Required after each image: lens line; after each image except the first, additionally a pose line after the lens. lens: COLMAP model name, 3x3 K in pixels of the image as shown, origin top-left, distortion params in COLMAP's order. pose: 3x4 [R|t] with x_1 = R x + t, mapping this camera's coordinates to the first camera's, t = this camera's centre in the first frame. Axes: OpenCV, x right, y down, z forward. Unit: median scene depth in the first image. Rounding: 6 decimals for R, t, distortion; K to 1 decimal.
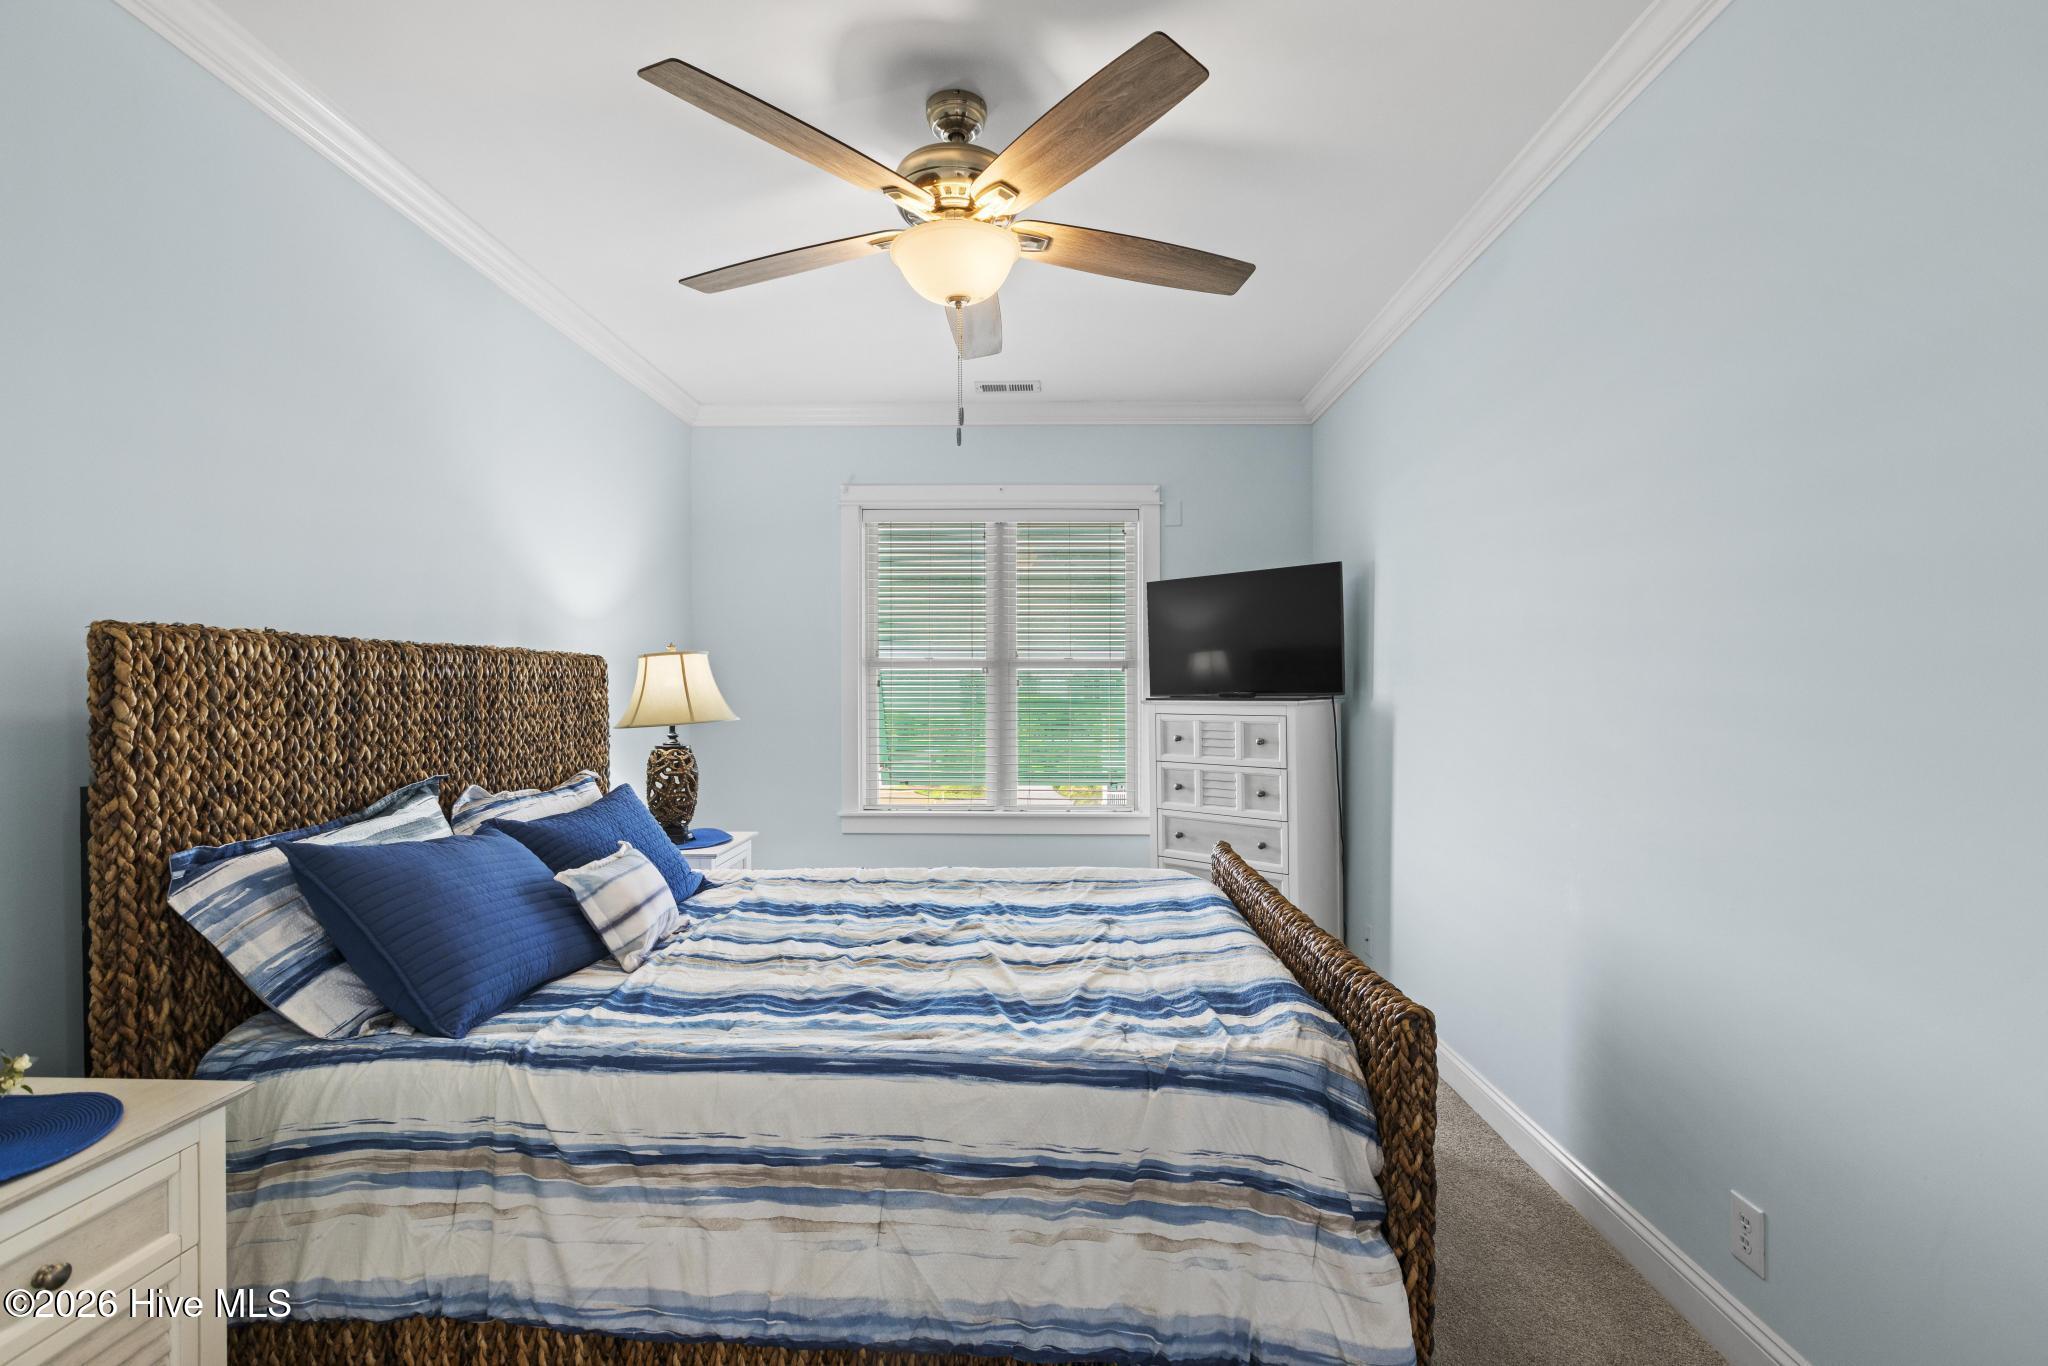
lens RADIAL K [[914.0, 0, 1029.2], [0, 914.0, 685.2], [0, 0, 1]] dist [0.002791, 0.000104]
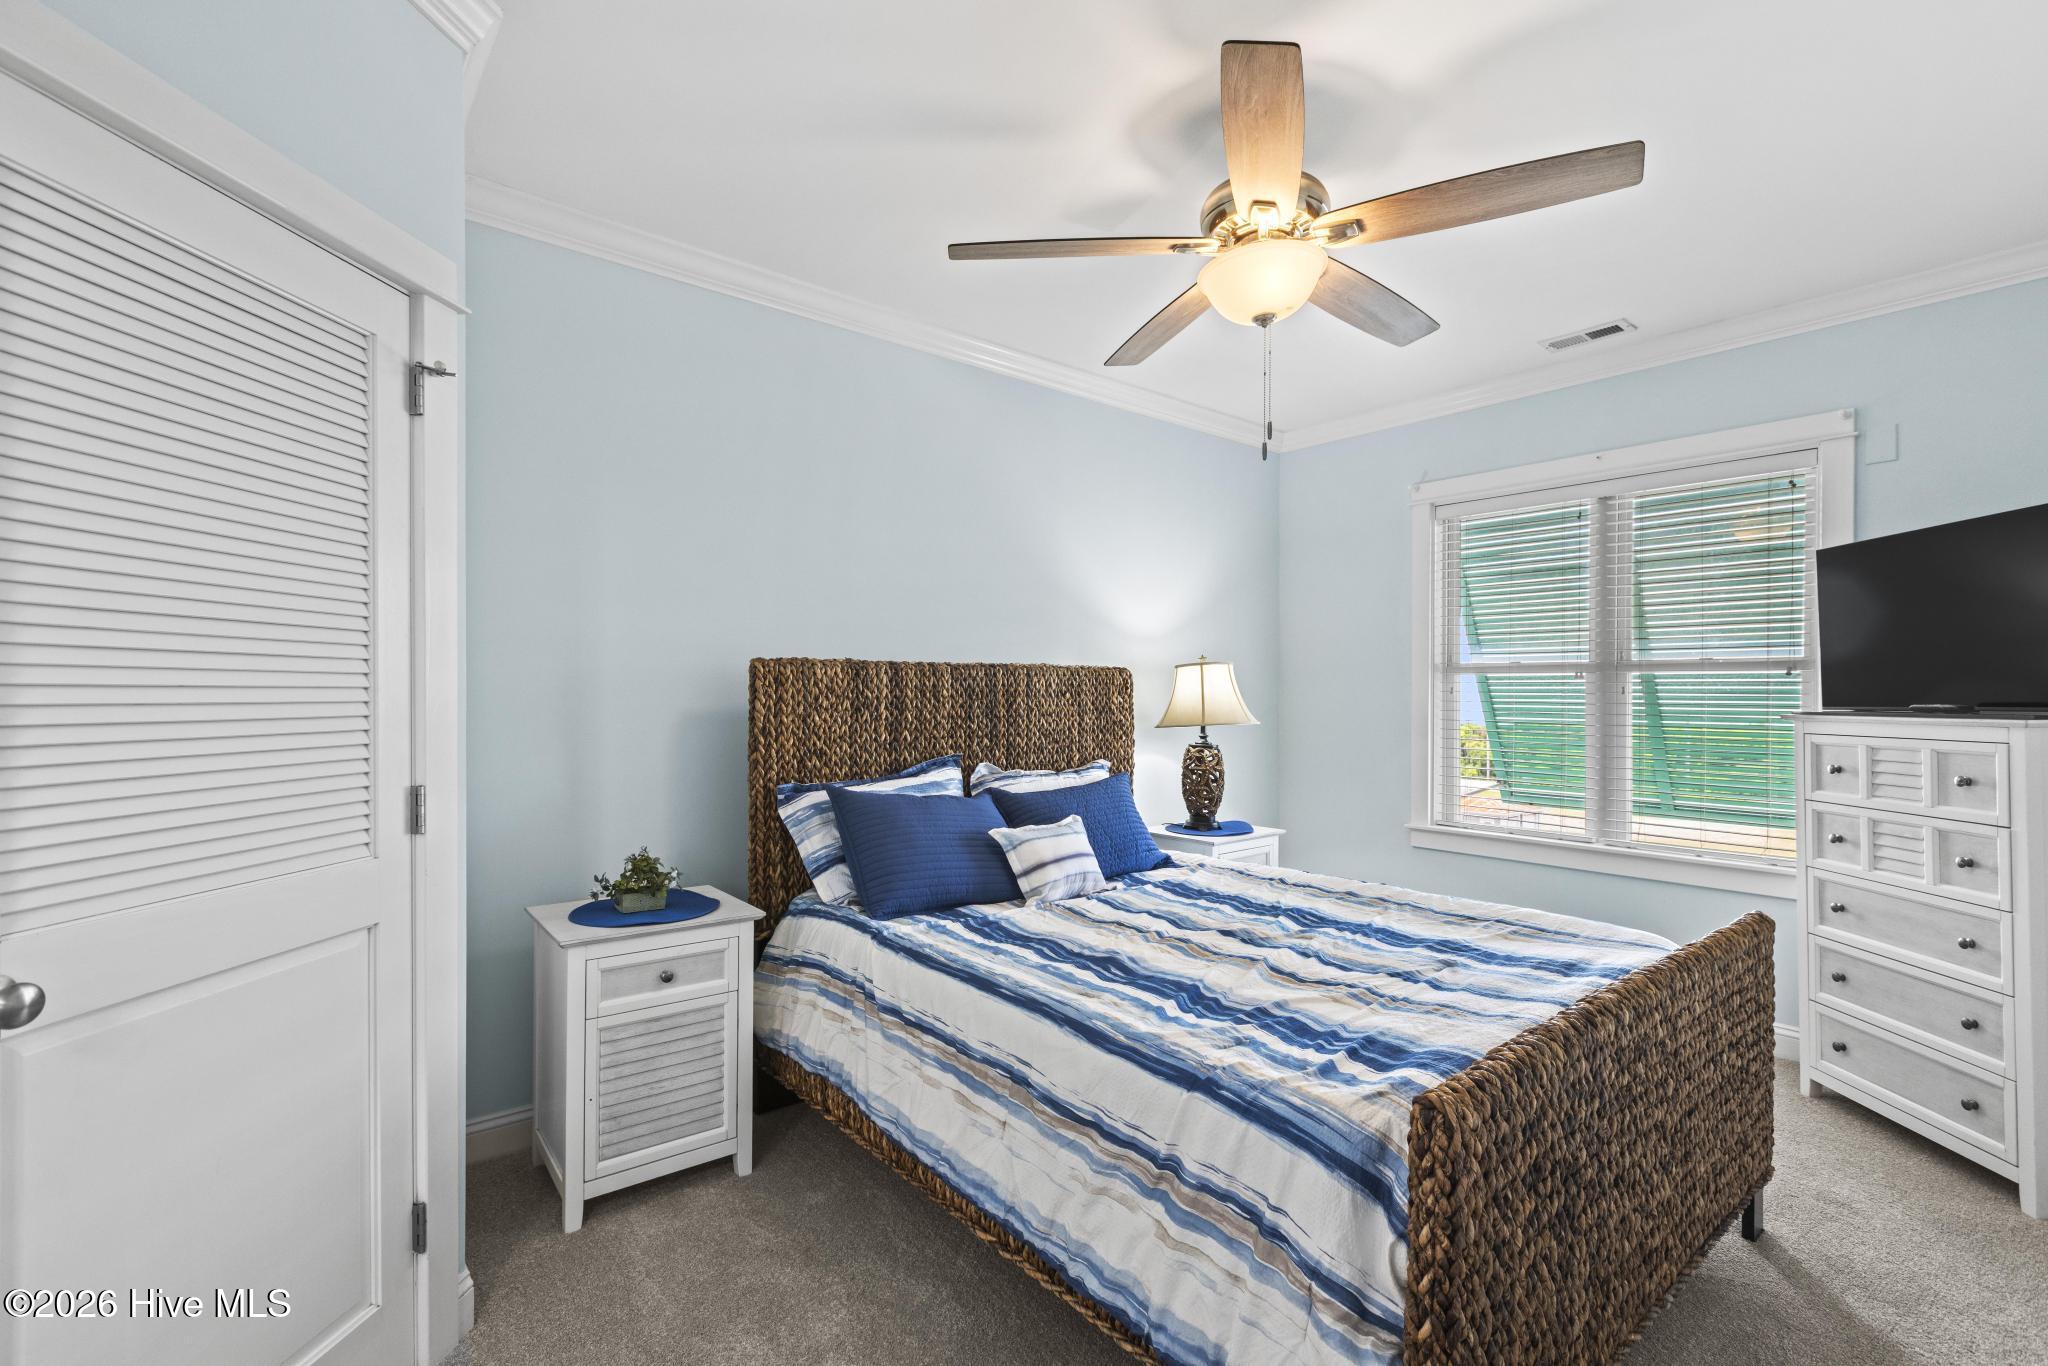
lens RADIAL K [[914.0, 0, 1029.2], [0, 914.0, 685.2], [0, 0, 1]] dist [0.002791, 0.000104]
pose [[0.655717, -0.002724, -0.755002, 0.638501], [-0.001688, 0.999986, -0.005073, -0.004331], [0.755005, 0.004601, 0.655703, 0.157790]]
